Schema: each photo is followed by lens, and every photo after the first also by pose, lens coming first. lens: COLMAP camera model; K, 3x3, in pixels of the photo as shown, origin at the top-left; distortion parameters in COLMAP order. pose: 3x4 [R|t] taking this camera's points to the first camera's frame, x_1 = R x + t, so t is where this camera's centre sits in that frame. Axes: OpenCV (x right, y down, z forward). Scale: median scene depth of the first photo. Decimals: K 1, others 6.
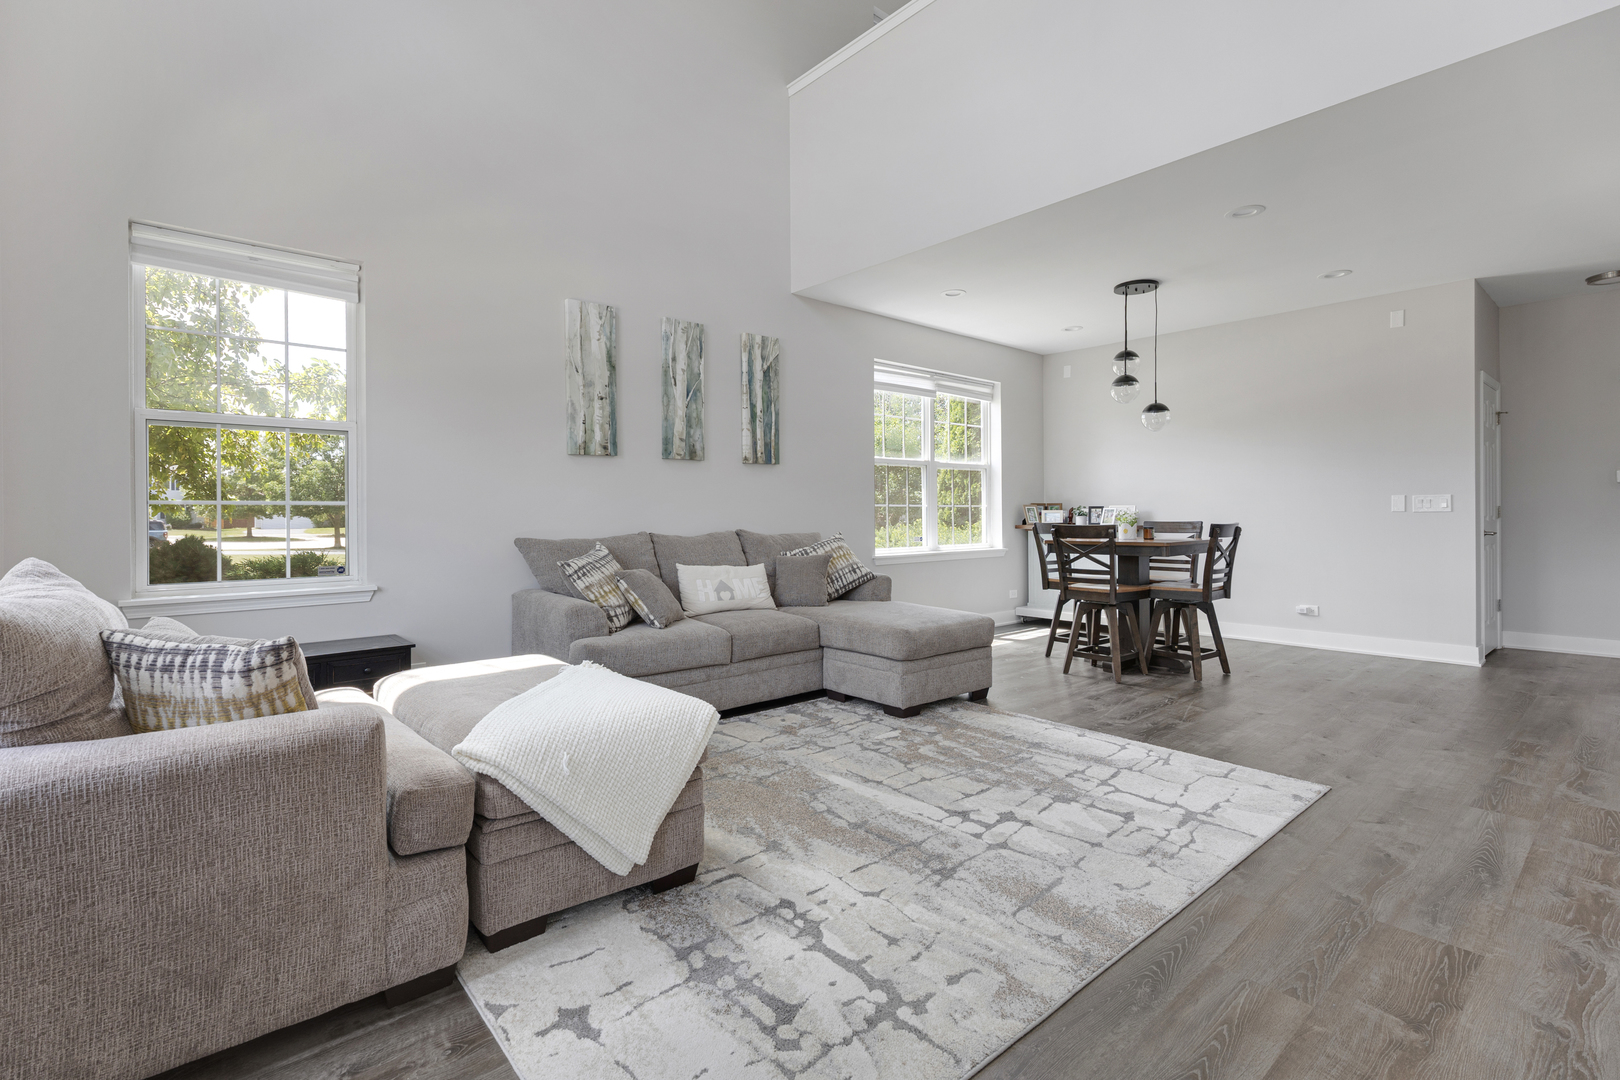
lens RADIAL K [[748.2, 0, 808.0], [0, 748.2, 522.4], [0, 0, 1]] dist [0.009524, -0.000915]
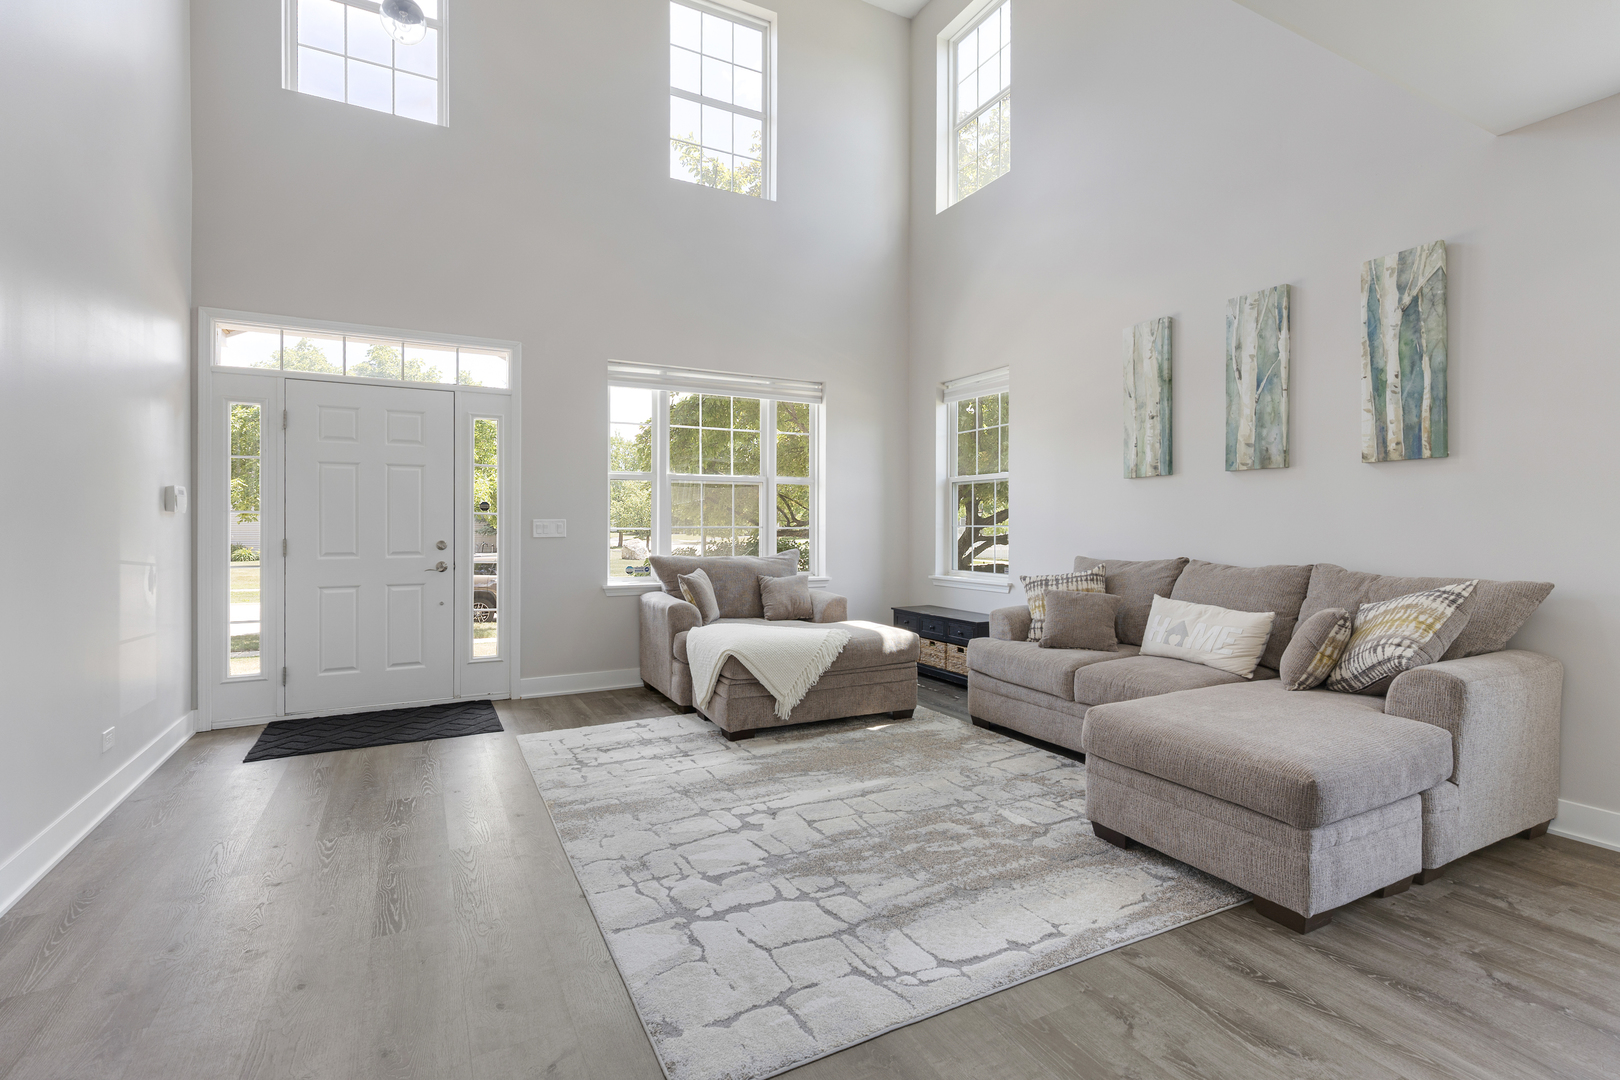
lens RADIAL K [[748.2, 0, 810.6], [0, 748.2, 537.1], [0, 0, 1]] dist [0.009524, -0.000915]
pose [[-0.228653, 0.019710, -0.973308, 1.014681], [-0.012675, 0.999650, 0.023222, -0.036688], [0.973426, 0.017647, -0.228323, 1.045415]]
